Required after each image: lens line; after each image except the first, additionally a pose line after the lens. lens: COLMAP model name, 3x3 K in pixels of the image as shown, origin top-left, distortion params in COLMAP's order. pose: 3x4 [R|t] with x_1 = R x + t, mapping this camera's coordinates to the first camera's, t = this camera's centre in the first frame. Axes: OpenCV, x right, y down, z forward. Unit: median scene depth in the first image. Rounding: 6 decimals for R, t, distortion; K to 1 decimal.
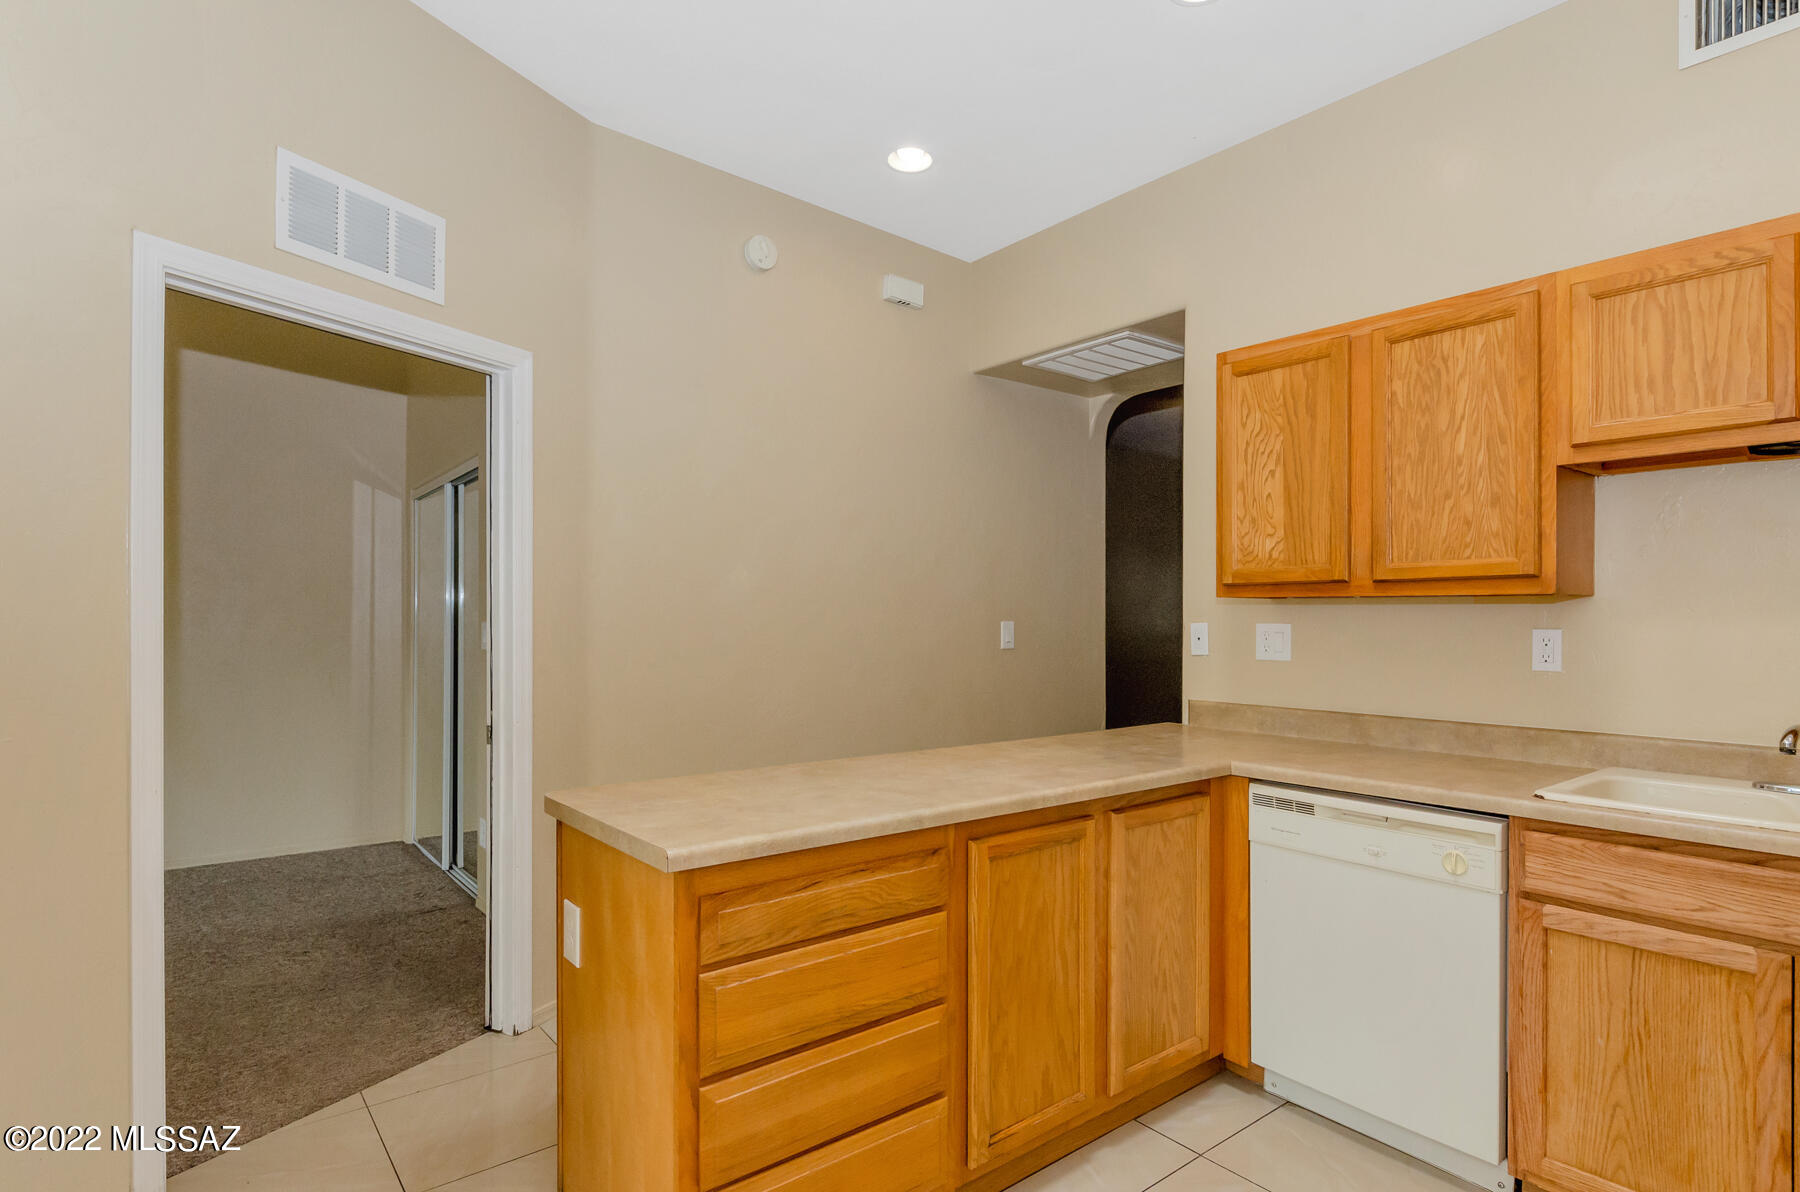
lens RADIAL K [[935.3, 0, 999.6], [0, 935.3, 620.3], [0, 0, 1]] dist [-0.000856, -0.000572]
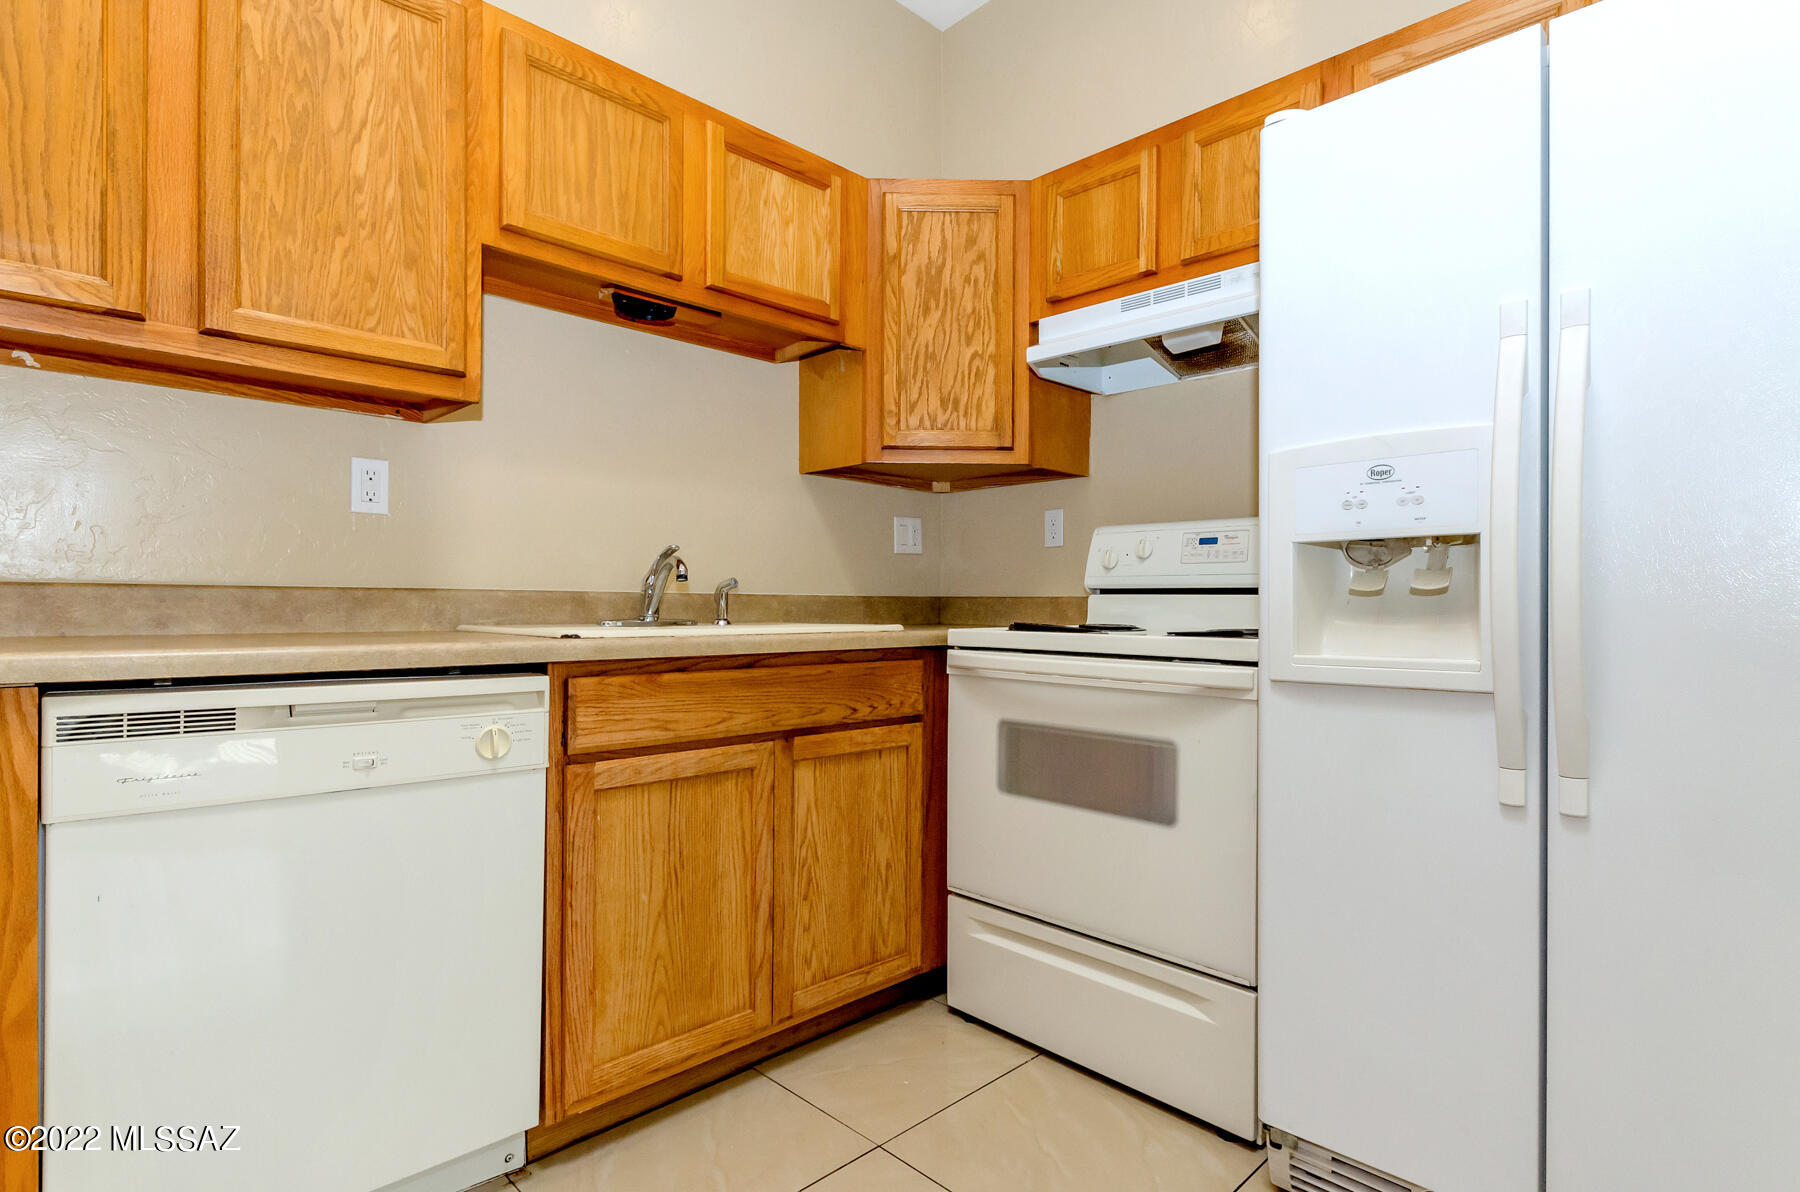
lens RADIAL K [[909.6, 0, 860.6], [0, 909.6, 606.4], [0, 0, 1]] dist [-0.000315, -0.000969]
pose [[-0.019924, -0.006438, 0.999781, -0.186923], [-0.004614, 0.999969, 0.006348, 0.134921], [-0.999791, -0.004487, -0.019953, 0.660682]]
